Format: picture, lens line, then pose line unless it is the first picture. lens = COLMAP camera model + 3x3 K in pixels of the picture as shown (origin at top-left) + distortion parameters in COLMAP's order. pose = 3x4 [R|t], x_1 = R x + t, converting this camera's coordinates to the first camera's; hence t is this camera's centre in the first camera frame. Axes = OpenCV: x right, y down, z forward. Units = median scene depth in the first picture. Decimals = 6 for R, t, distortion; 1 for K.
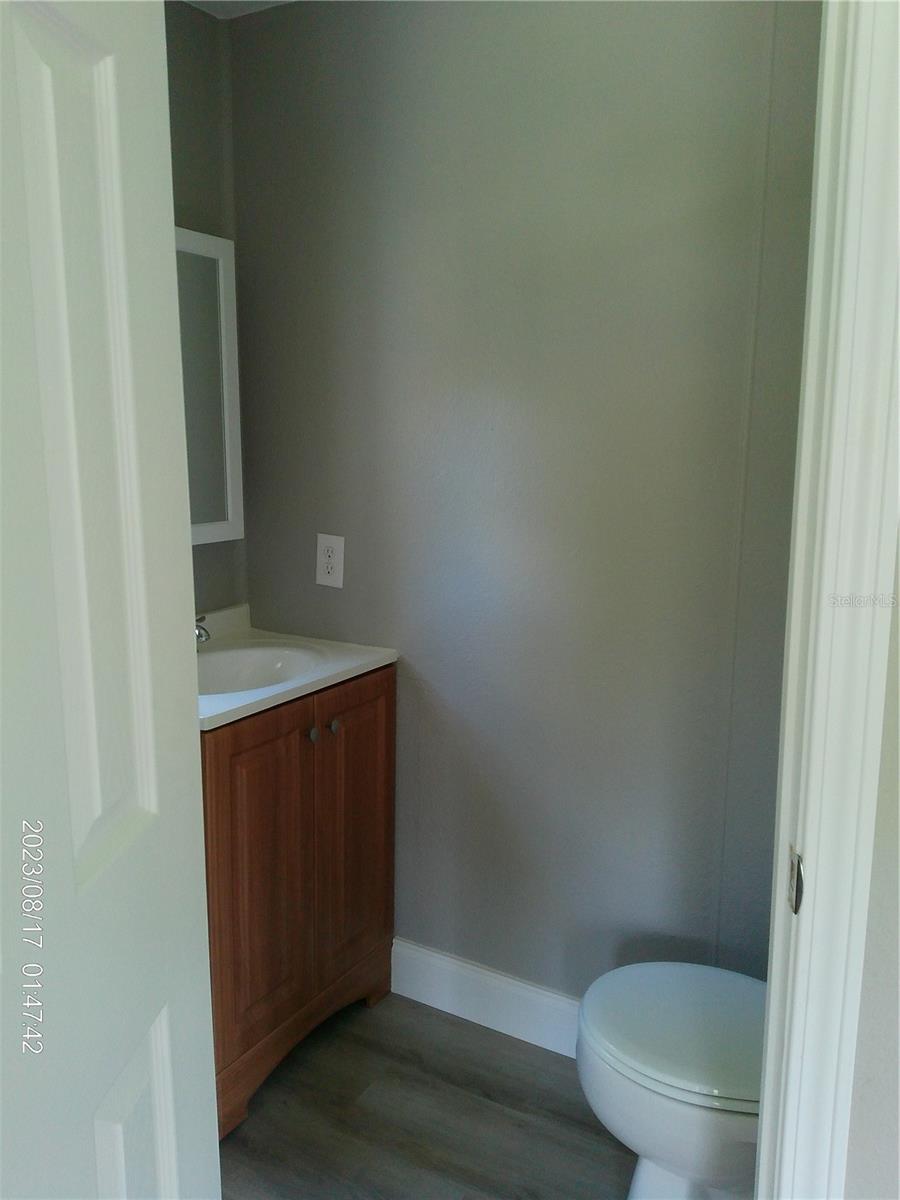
lens RADIAL K [[961.3, 0, 449.8], [0, 961.3, 581.9], [0, 0, 1]] dist [0.075978, -0.002172]
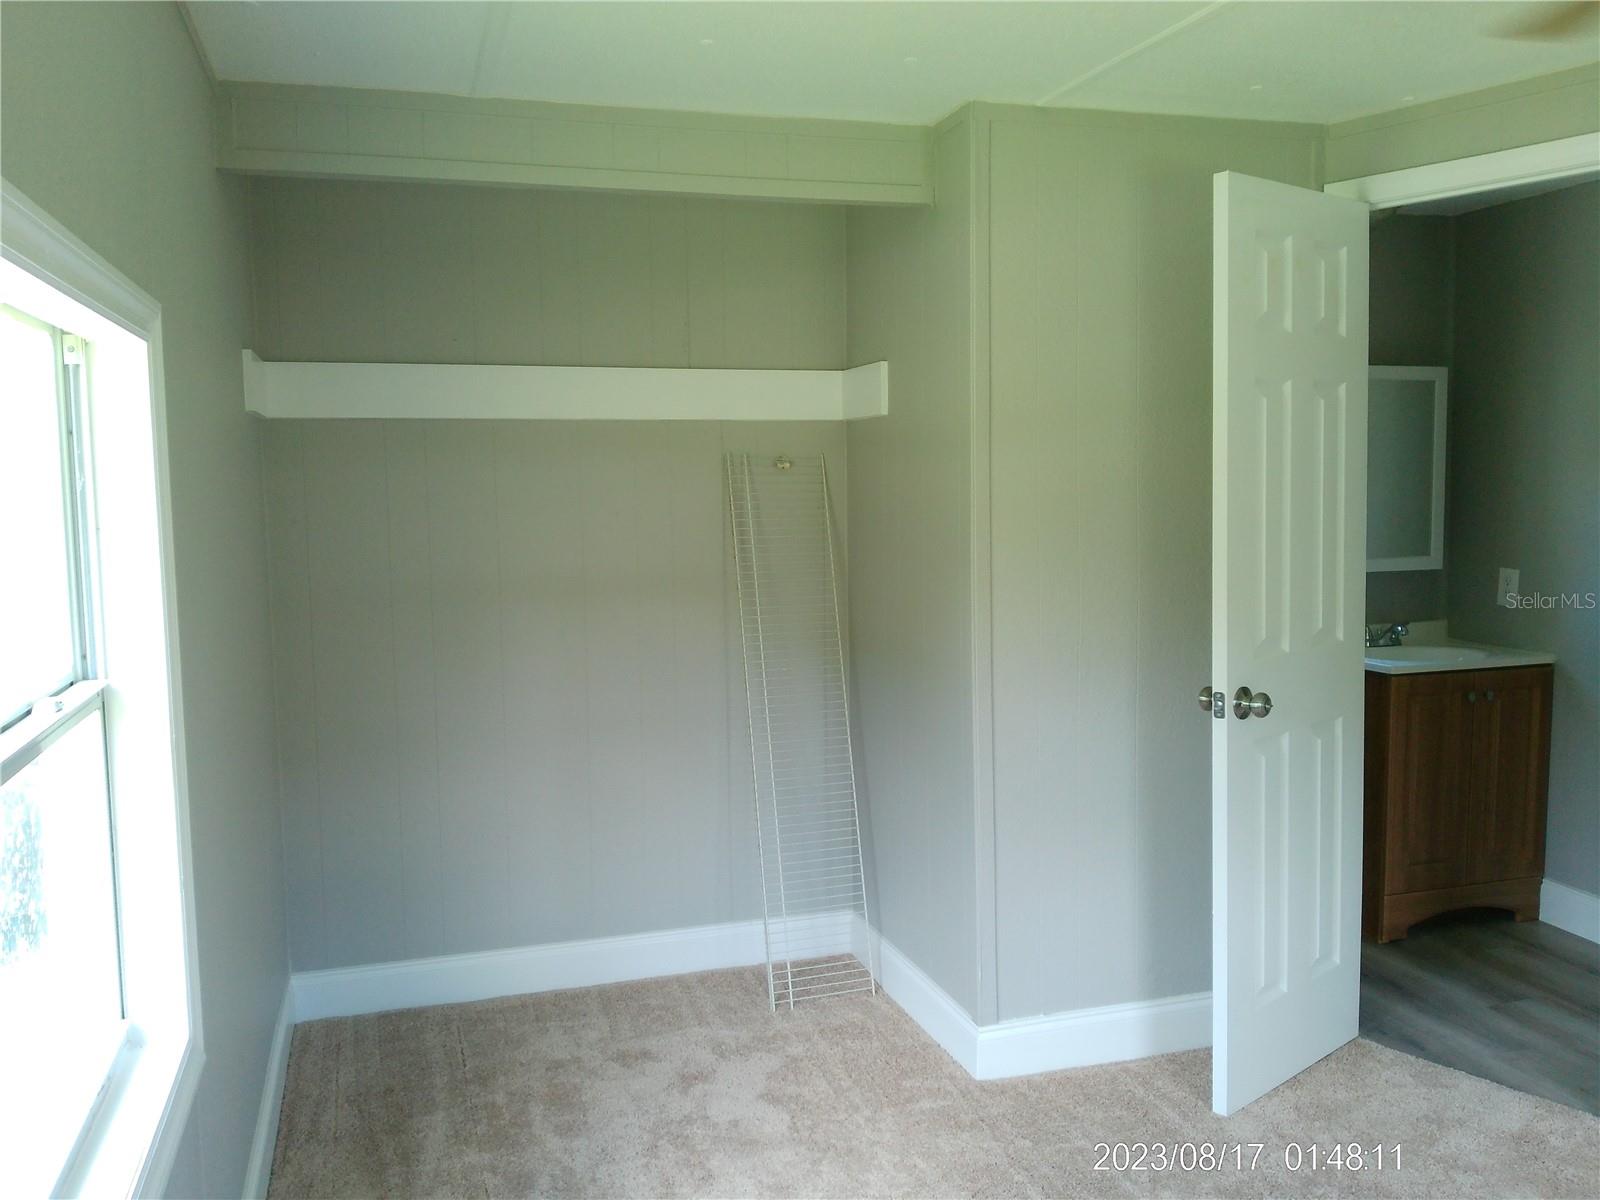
lens RADIAL K [[1347.2, 0, 800.0], [0, 1347.2, 600.0], [0, 0, 1]] dist [-0.003519, -0.003254]
pose [[0.731669, 0.049060, -0.679893, 0.444481], [-0.092394, 0.995340, -0.027608, 0.143078], [0.675370, 0.083018, 0.732792, -1.086353]]
